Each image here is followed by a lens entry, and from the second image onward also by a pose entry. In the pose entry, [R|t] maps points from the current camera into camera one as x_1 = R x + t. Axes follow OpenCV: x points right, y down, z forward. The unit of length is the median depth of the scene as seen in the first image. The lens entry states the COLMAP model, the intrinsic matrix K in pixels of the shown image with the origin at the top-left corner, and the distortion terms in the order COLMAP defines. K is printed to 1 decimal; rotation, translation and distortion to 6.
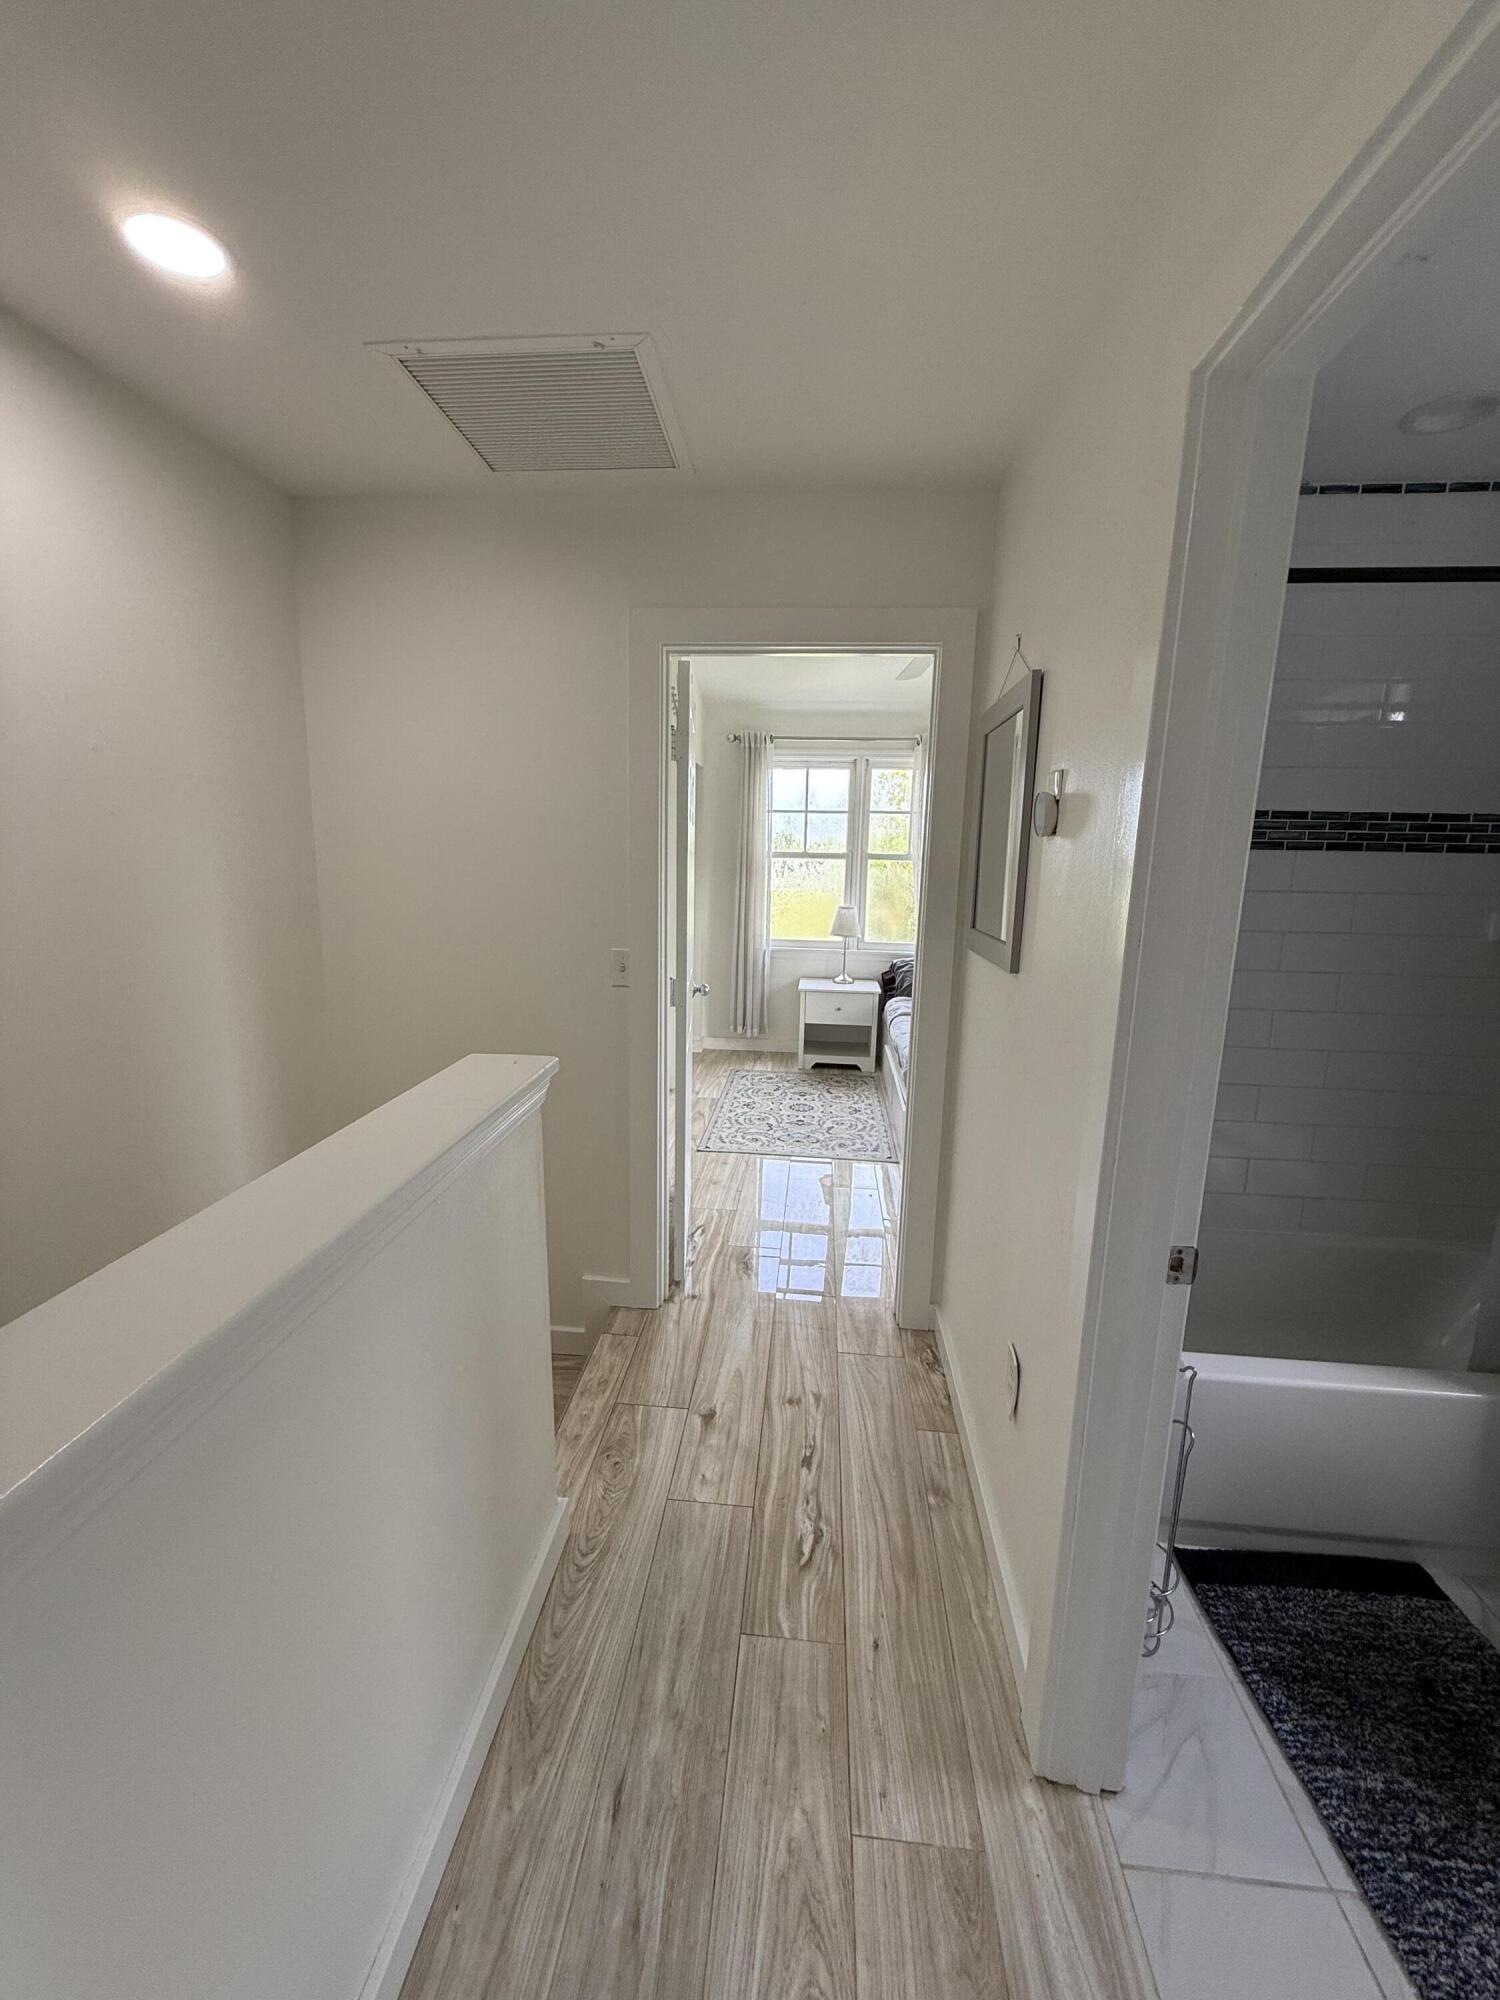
lens RADIAL K [[798.5, 0, 748.6], [0, 798.5, 994.6], [0, 0, 1]] dist [-0.000194, 0.000527]
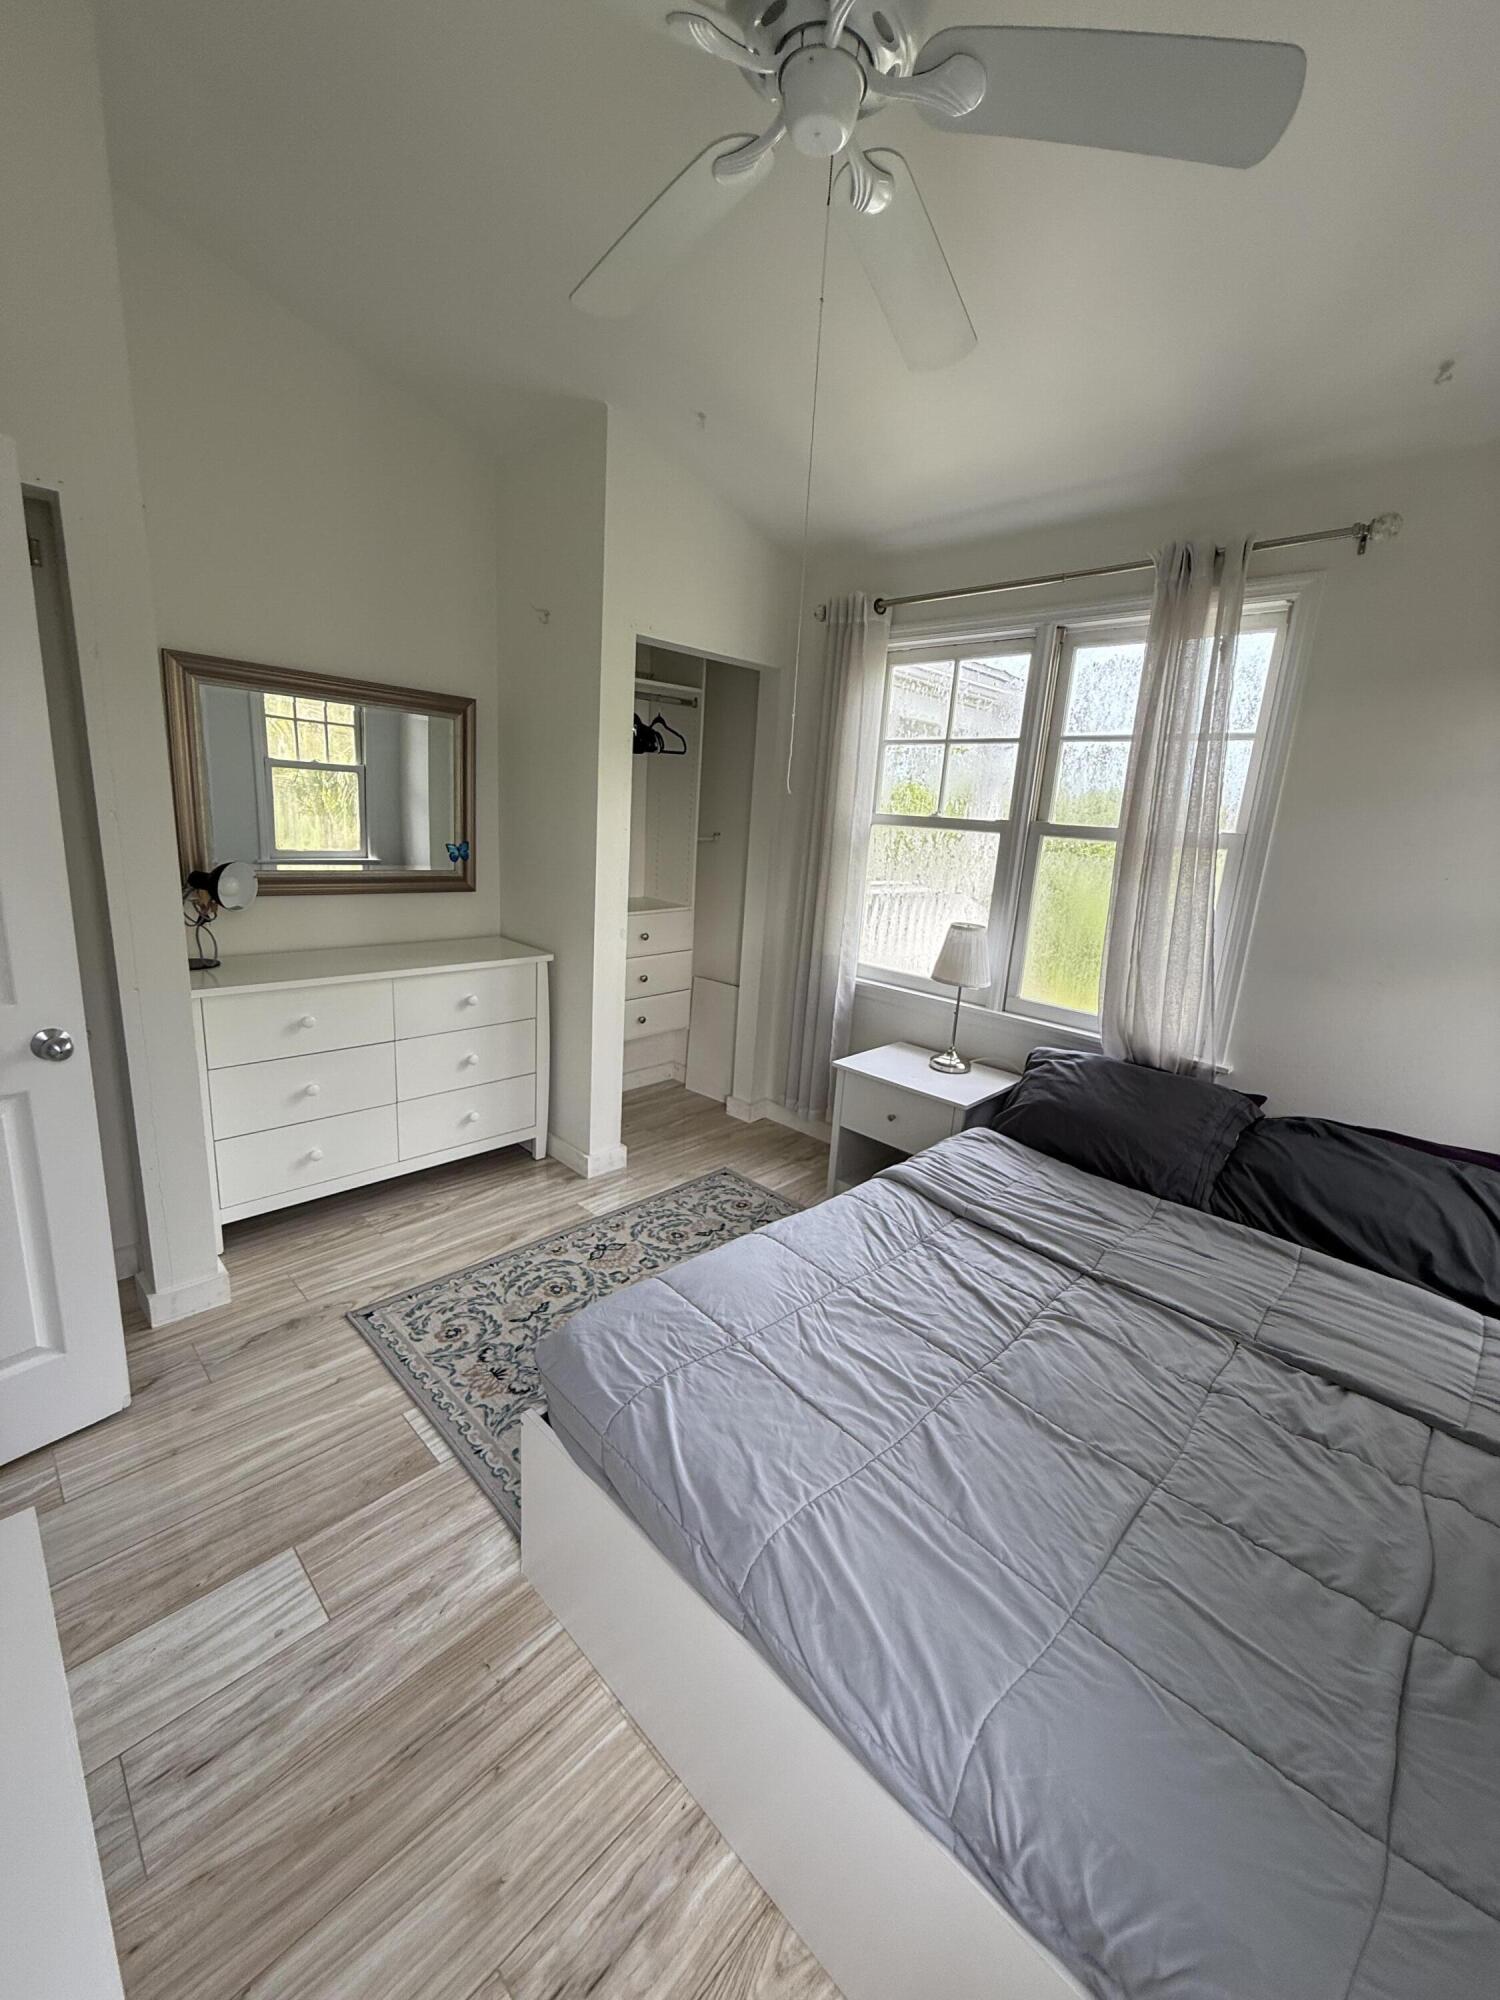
lens RADIAL K [[798.5, 0, 749.3], [0, 798.5, 994.2], [0, 0, 1]] dist [-0.000194, 0.000527]
pose [[0.780046, 0.168000, -0.602747, 0.721525], [-0.154901, 0.985146, 0.074118, -0.180716], [0.606246, 0.035551, 0.794482, 1.113521]]
